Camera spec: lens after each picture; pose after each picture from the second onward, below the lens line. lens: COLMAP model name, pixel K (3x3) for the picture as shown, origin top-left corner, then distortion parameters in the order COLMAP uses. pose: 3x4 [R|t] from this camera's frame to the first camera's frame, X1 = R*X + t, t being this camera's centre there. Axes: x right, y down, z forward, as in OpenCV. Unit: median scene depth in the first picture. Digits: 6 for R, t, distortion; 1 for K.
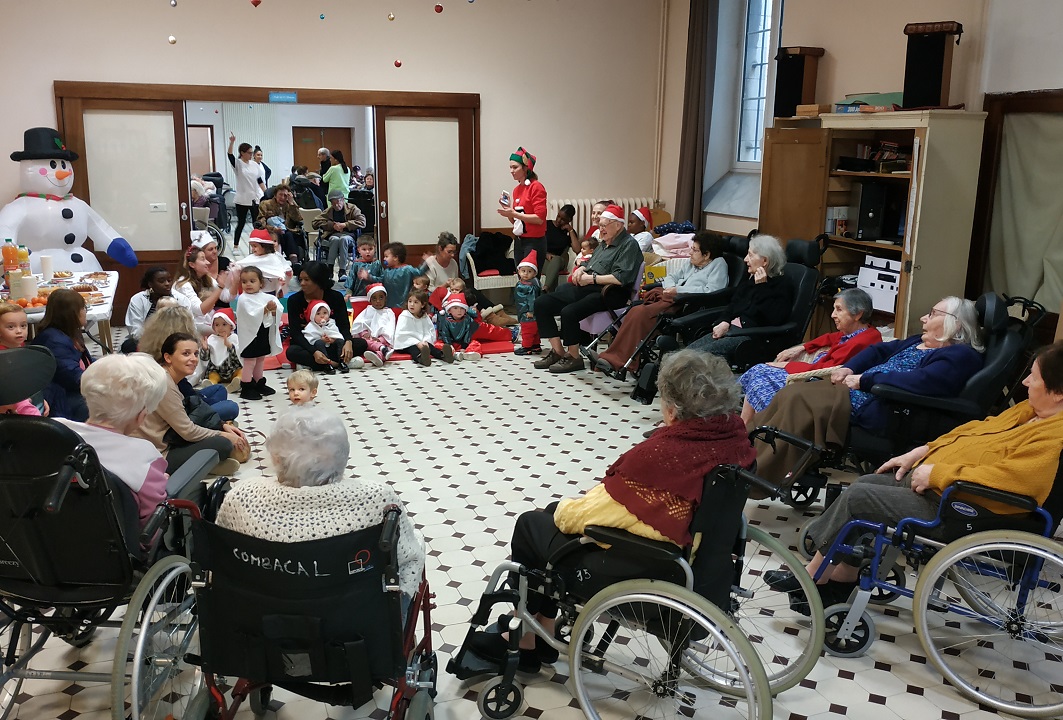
lens RADIAL K [[969.4, 0, 531.5], [0, 969.4, 360.0], [0, 0, 1]] dist [0.134764, -0.372246]
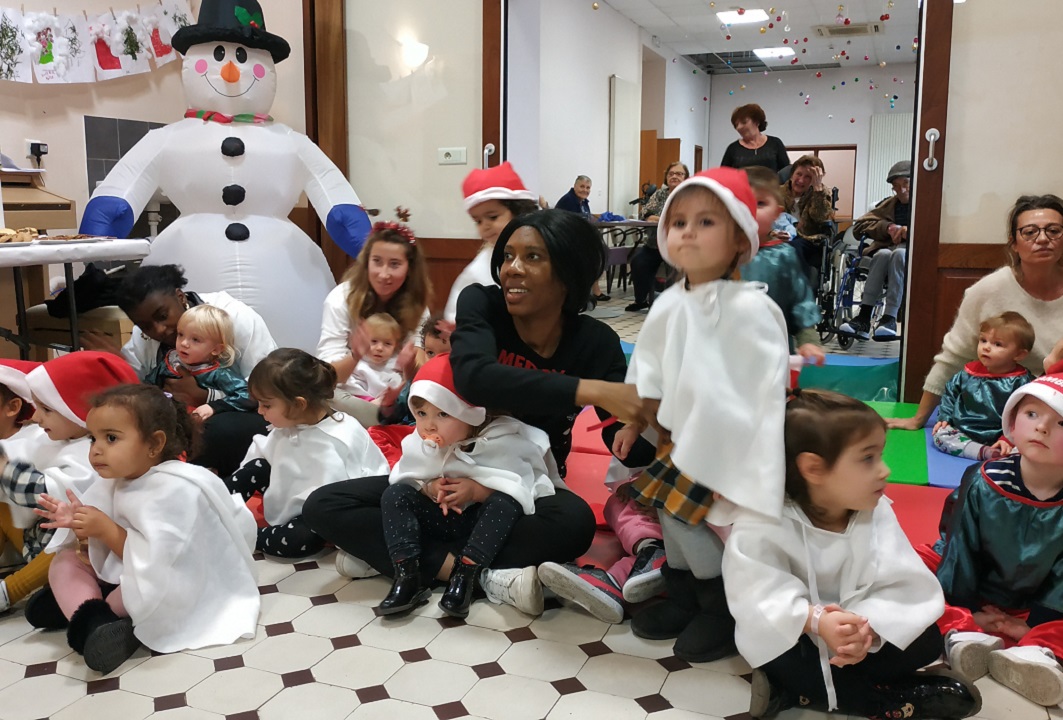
lens RADIAL K [[964.3, 0, 486.4], [0, 964.3, 358.6], [0, 0, 1]] dist [0.131444, -0.351634]
pose [[0.732362, 0.092611, -0.674589, -0.016017], [-0.143094, 0.989517, -0.019503, -0.047627], [0.665711, 0.110813, 0.737936, 0.721451]]
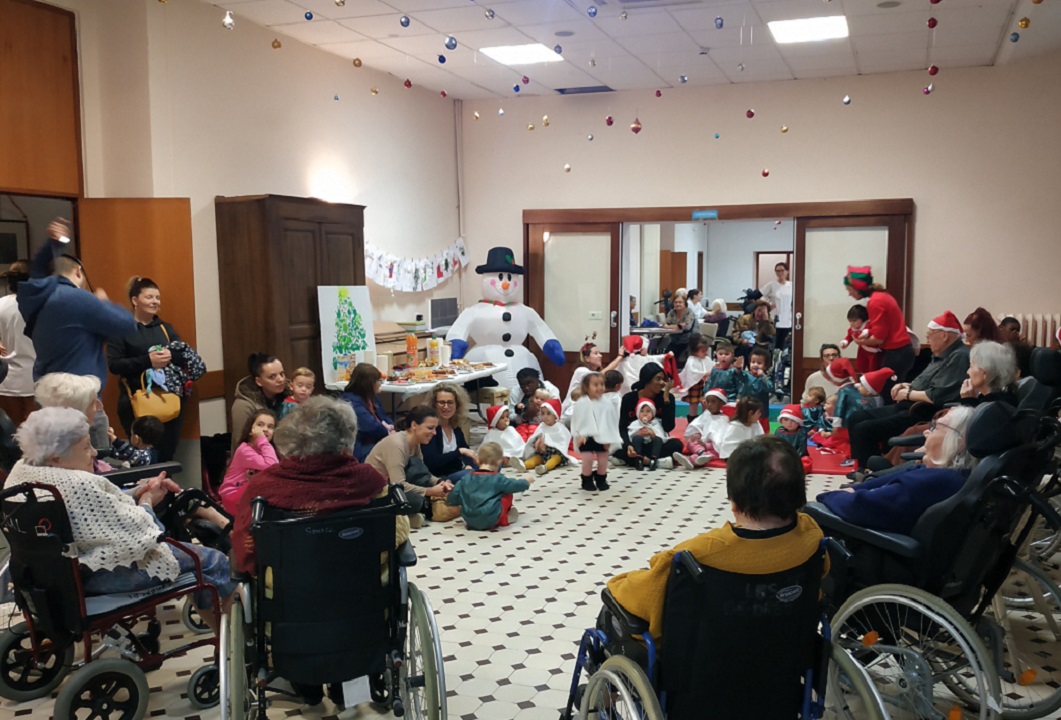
lens RADIAL K [[967.6, 0, 530.5], [0, 967.6, 360.0], [0, 0, 1]] dist [0.134764, -0.372246]
pose [[0.761736, 0.044450, -0.646360, 0.325105], [-0.130991, 0.987607, -0.086455, 0.003122], [0.634507, 0.150523, 0.758119, 0.118684]]
